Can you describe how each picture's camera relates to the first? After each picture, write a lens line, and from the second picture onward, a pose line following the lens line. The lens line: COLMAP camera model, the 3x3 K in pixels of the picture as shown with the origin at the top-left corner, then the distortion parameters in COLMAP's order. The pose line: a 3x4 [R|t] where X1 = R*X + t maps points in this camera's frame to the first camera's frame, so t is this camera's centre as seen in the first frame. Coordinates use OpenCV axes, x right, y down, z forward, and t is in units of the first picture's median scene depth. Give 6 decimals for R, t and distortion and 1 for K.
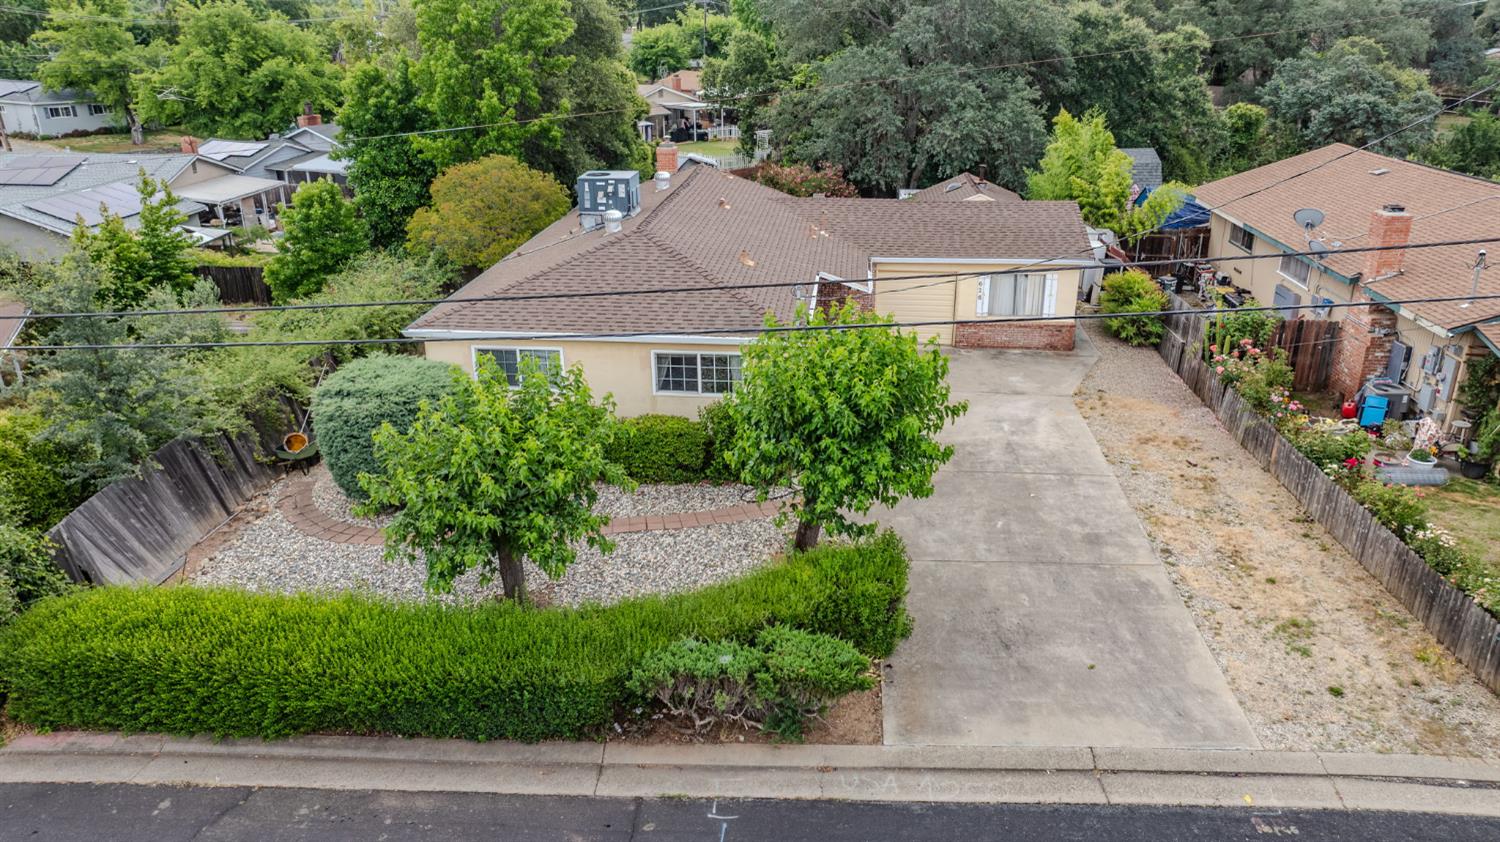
lens RADIAL K [[1057.0, 0, 750.0], [0, 1057.0, 421.0], [0, 0, 1]] dist [-0.059506, 0.061450]
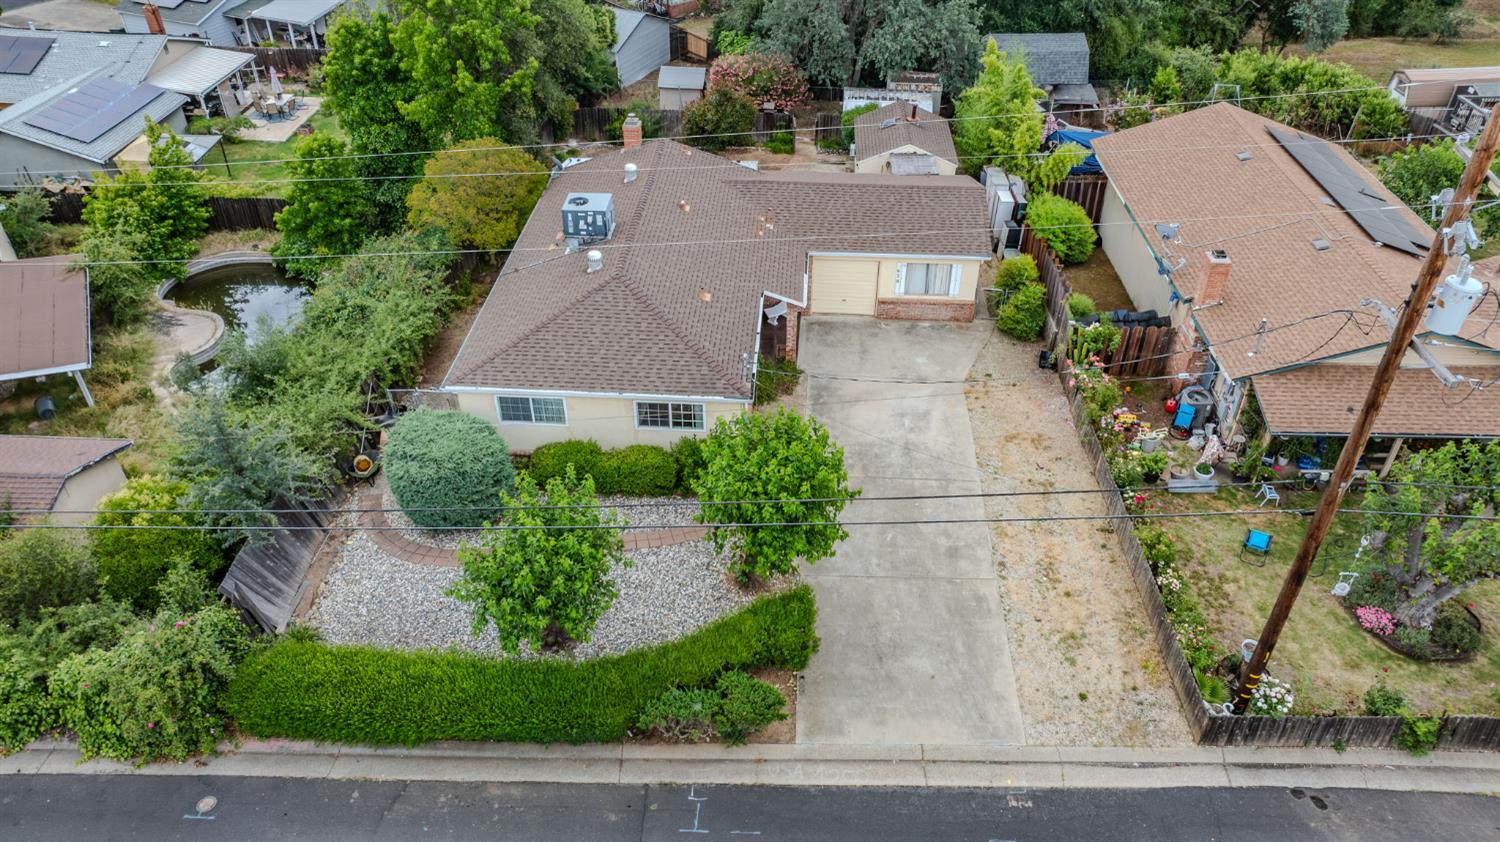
lens RADIAL K [[1057.0, 0, 750.0], [0, 1057.0, 421.0], [0, 0, 1]] dist [-0.059506, 0.061450]
pose [[0.999209, -0.013402, 0.037429, 0.002642], [0.002960, 0.963931, 0.266137, -0.518322], [-0.039646, -0.265816, 0.963208, -0.366966]]
